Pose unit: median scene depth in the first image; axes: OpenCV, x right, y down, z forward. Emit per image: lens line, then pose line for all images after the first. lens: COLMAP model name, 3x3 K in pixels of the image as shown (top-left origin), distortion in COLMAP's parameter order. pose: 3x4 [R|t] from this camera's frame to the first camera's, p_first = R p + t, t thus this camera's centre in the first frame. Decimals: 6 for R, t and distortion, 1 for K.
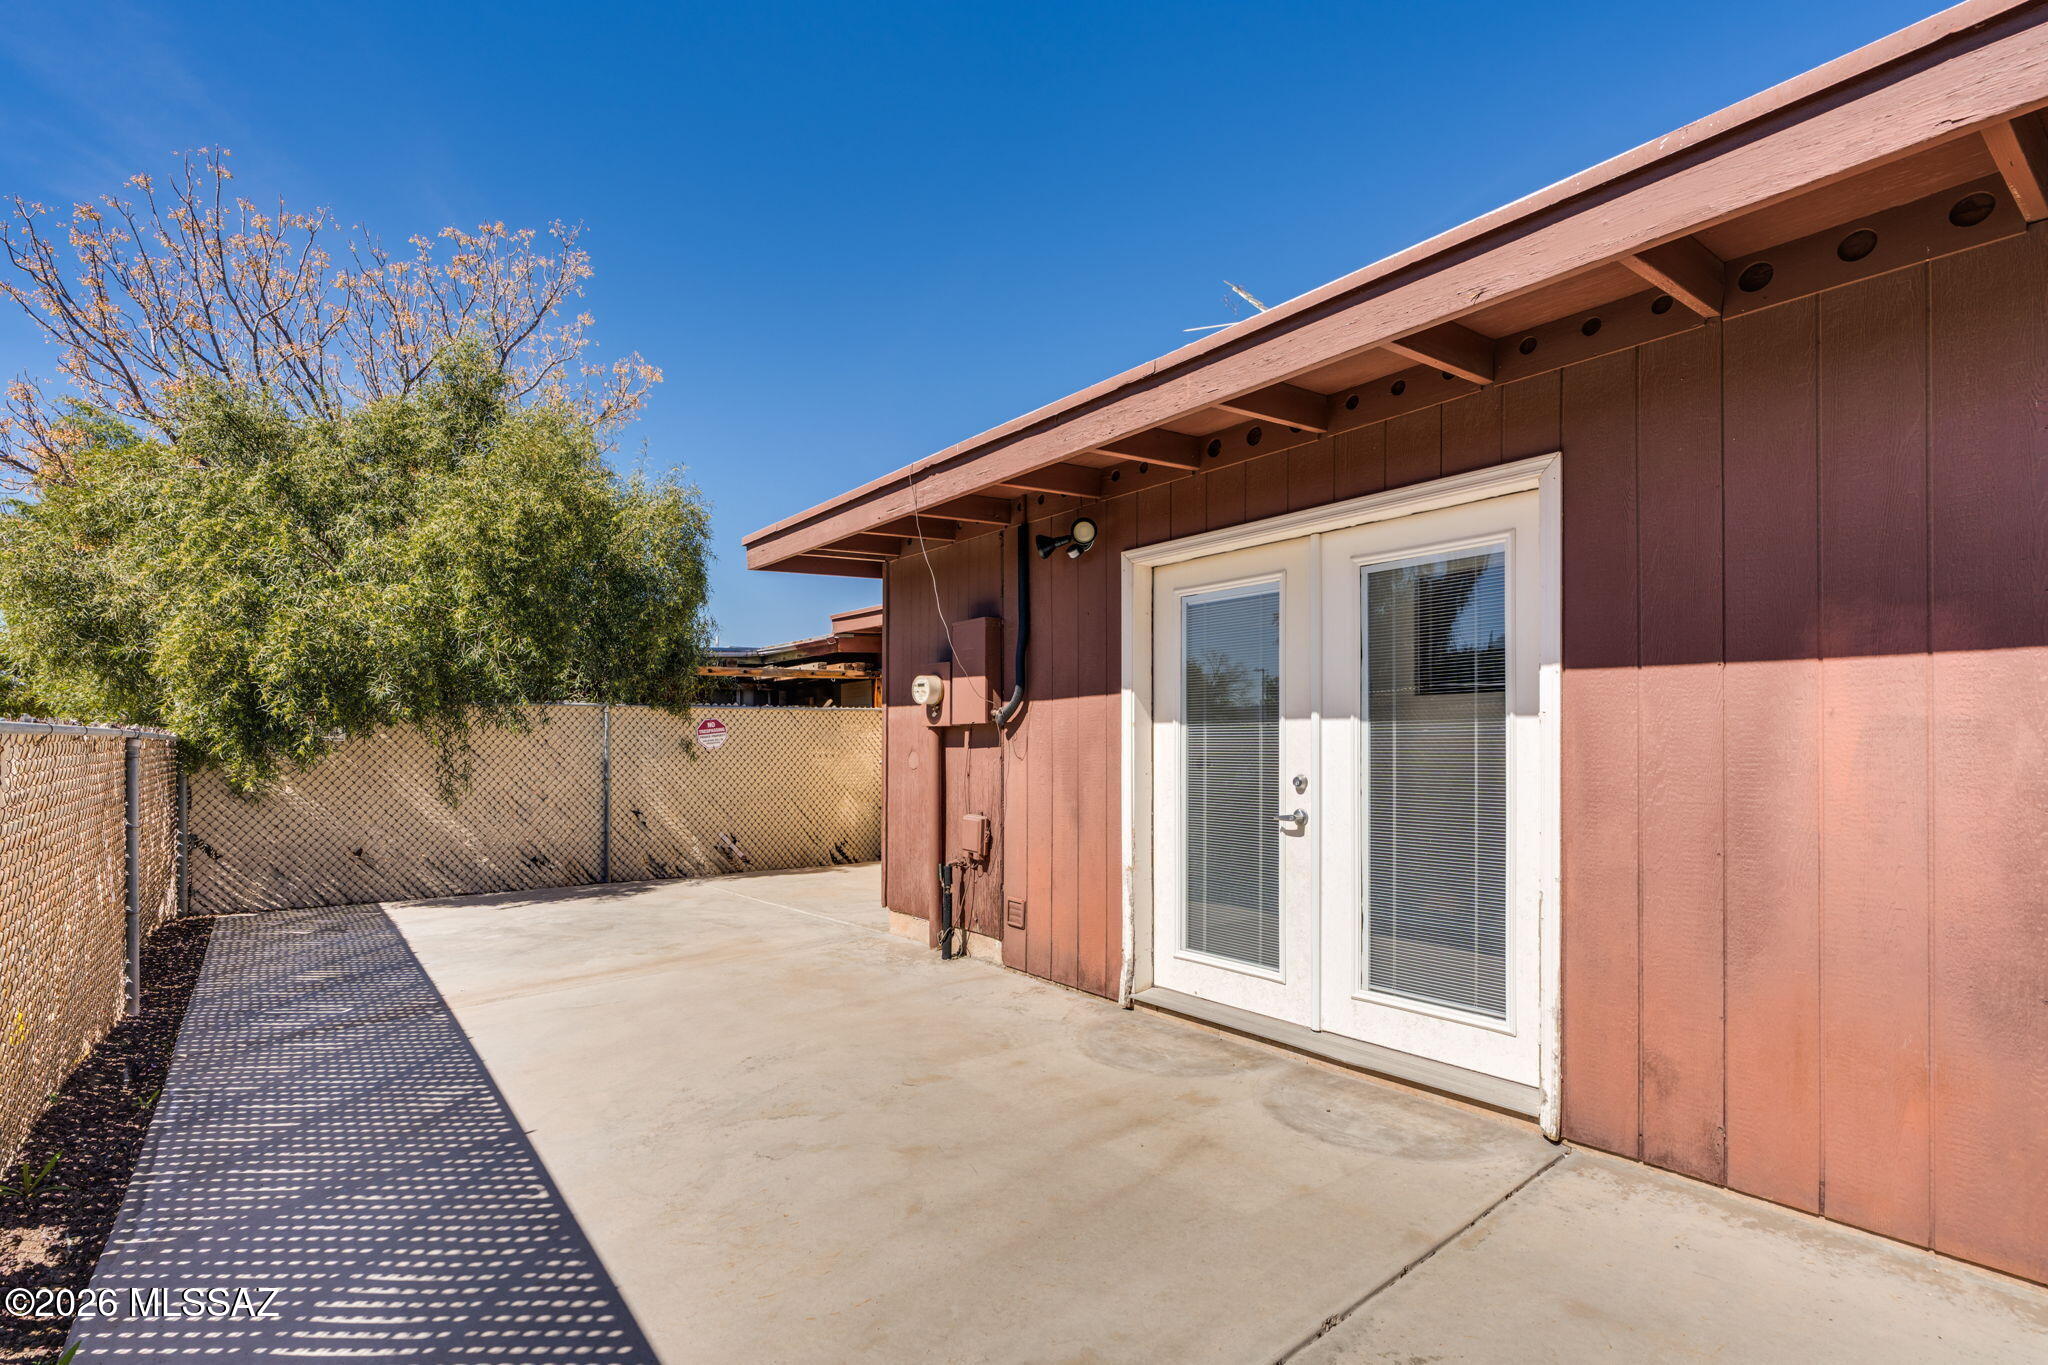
lens RADIAL K [[941.4, 0, 1013.1], [0, 941.4, 741.0], [0, 0, 1]] dist [-0.003258, 0.000002]
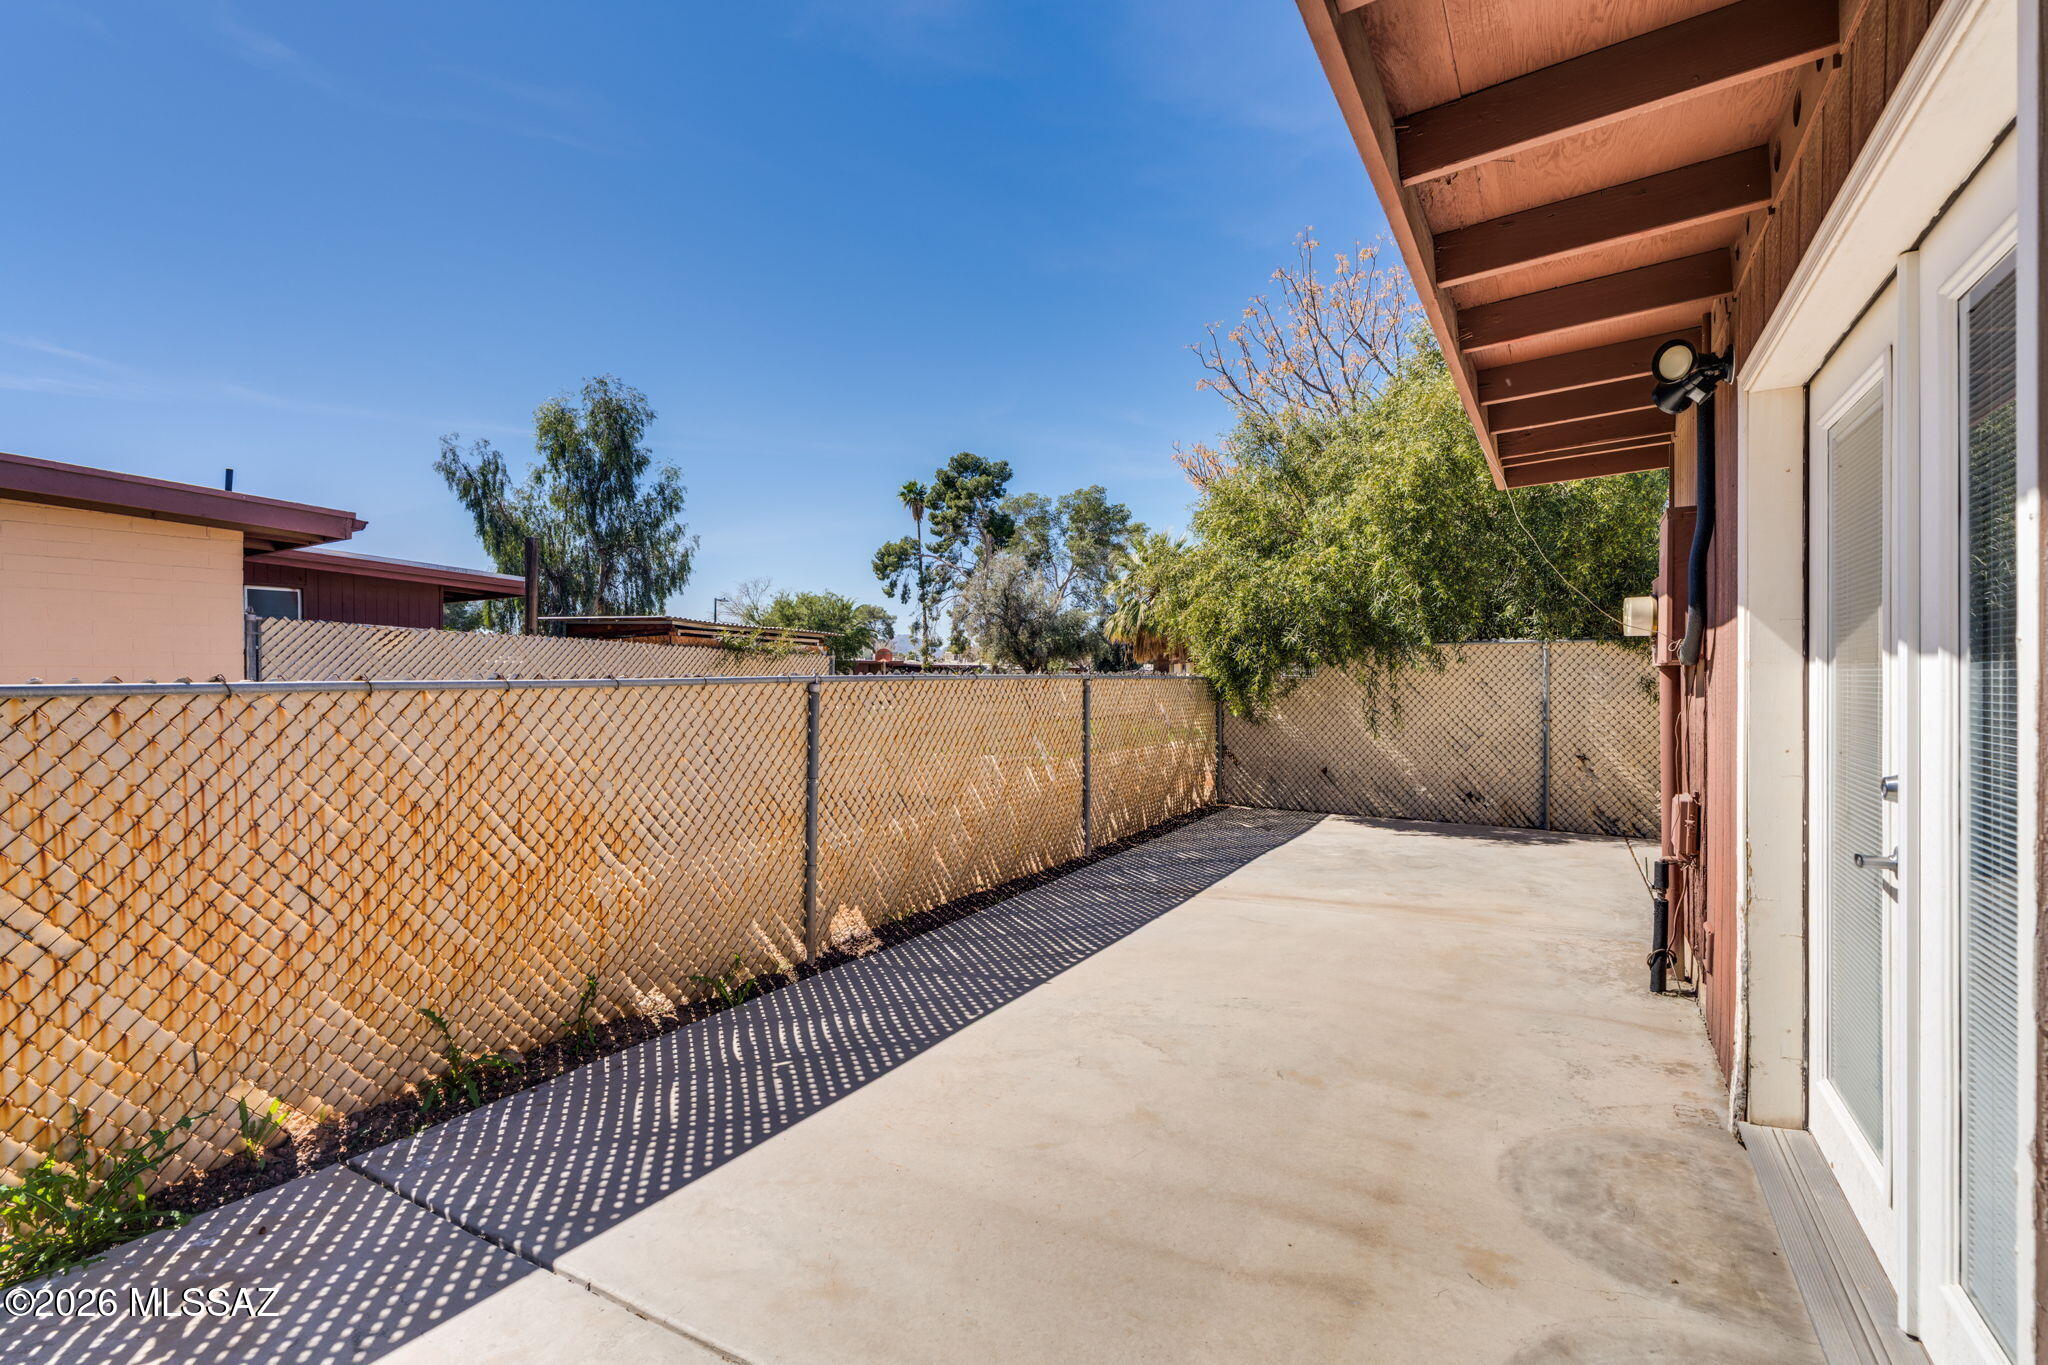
lens RADIAL K [[920.2, 0, 1021.0], [0, 920.2, 680.8], [0, 0, 1]] dist [-0.011416, 0.005379]
pose [[0.358749, 0.005512, -0.933418, 0.568596], [0.002811, 0.999972, 0.006986, -0.015155], [0.933430, -0.005130, 0.358723, 0.423933]]
